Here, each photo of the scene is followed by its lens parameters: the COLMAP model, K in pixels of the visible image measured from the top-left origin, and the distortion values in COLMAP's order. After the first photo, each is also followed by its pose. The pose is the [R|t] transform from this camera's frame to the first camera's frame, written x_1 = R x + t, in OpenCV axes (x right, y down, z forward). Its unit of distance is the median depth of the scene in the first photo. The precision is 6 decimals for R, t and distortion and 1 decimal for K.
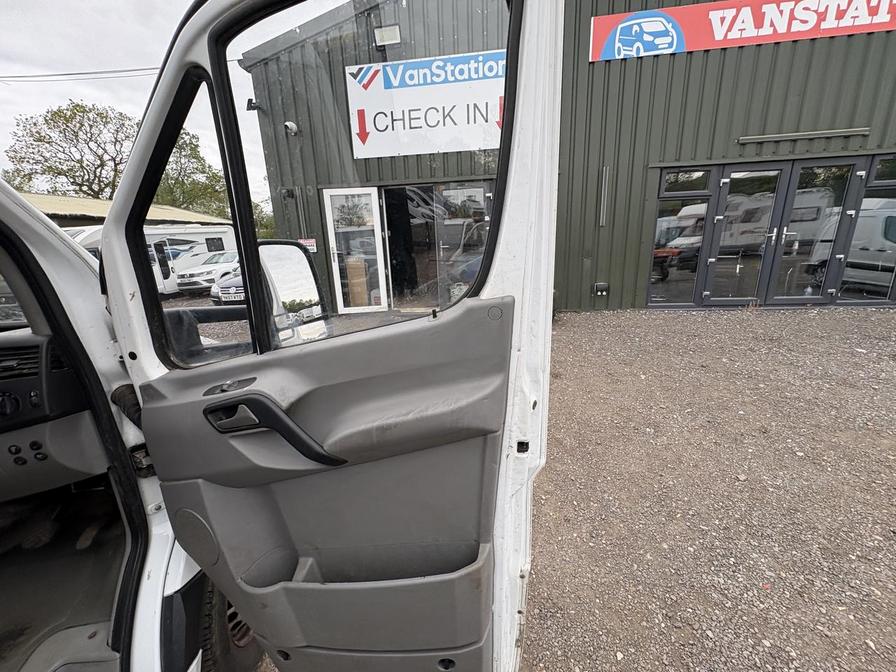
lens RADIAL K [[355.9, 0, 445.8], [0, 355.9, 336.5], [0, 0, 1]] dist [0.003180, -0.000157]
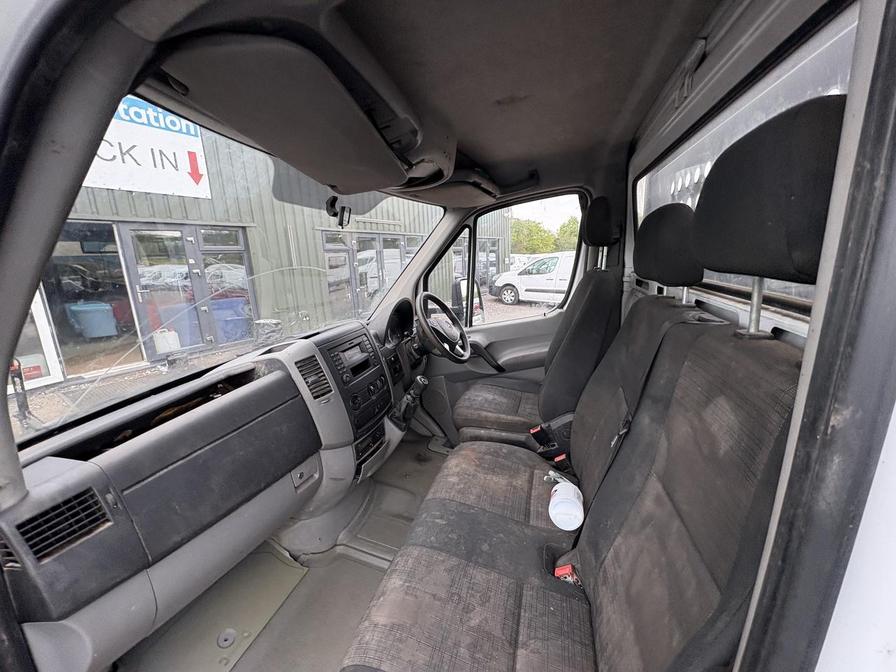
lens RADIAL K [[357.0, 0, 447.4], [0, 357.0, 336.2], [0, 0, 1]] dist [-0.000536, 0.000016]
pose [[0.449538, -0.168386, 0.877247, -0.472148], [0.264368, 0.963156, 0.049403, 0.012106], [-0.853244, 0.209707, 0.477491, -0.050733]]
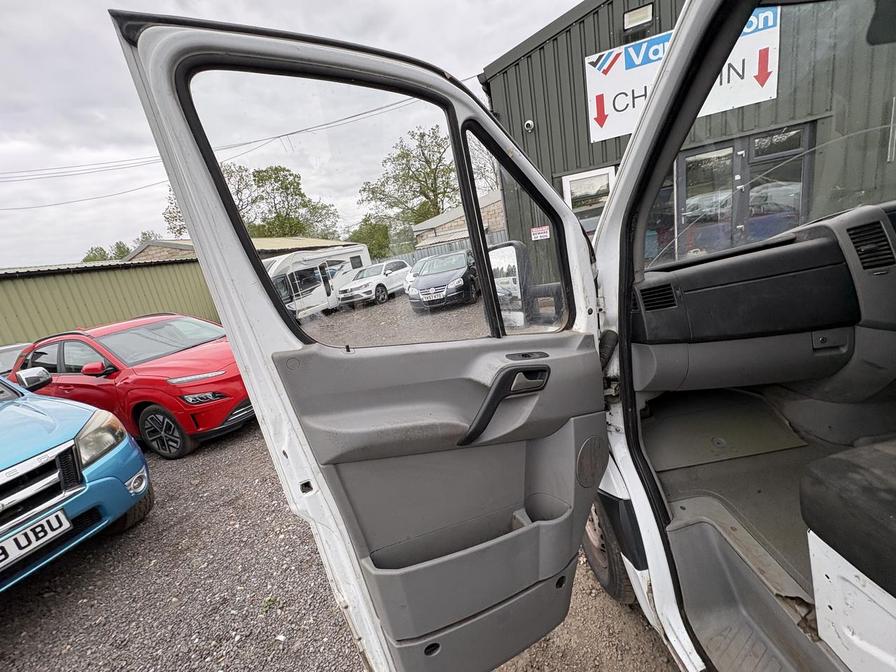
lens RADIAL K [[357.0, 0, 447.4], [0, 357.0, 336.2], [0, 0, 1]] dist [-0.000536, 0.000016]
pose [[0.979326, -0.087908, -0.182189, -0.518990], [0.085286, 0.996109, -0.022191, 0.055638], [0.183431, 0.006194, 0.983013, -0.107947]]
